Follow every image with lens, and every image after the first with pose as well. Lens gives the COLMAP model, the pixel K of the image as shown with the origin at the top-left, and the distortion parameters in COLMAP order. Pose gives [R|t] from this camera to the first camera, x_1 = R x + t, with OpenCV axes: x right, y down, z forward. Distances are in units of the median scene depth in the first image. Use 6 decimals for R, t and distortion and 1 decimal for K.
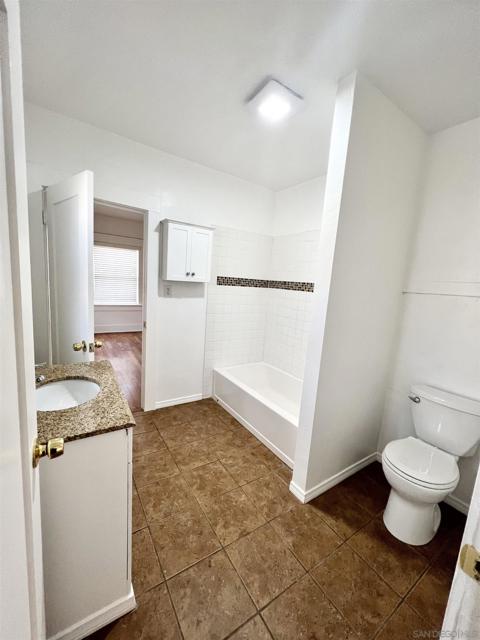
lens RADIAL K [[255.2, 0, 240.0], [0, 255.2, 320.0], [0, 0, 1]] dist [-0.001605, -0.000172]
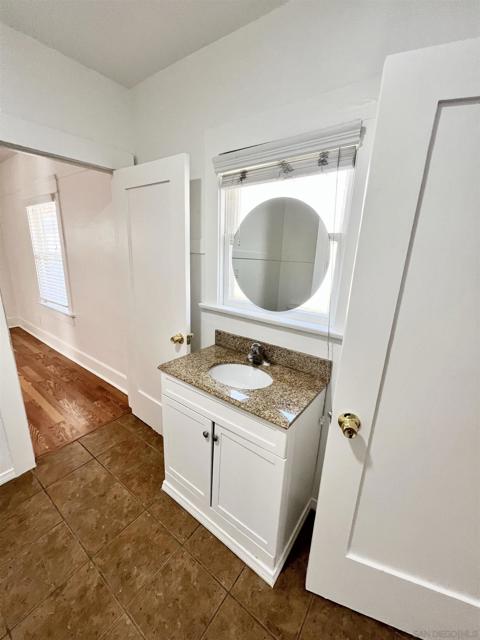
lens RADIAL K [[256.8, 0, 240.0], [0, 256.8, 320.0], [0, 0, 1]] dist [0.002271, -0.000249]
pose [[-0.933704, -0.019212, -0.357529, -0.227560], [-0.154423, 0.922519, 0.353712, -0.326360], [0.323032, 0.385473, -0.864327, 1.695360]]
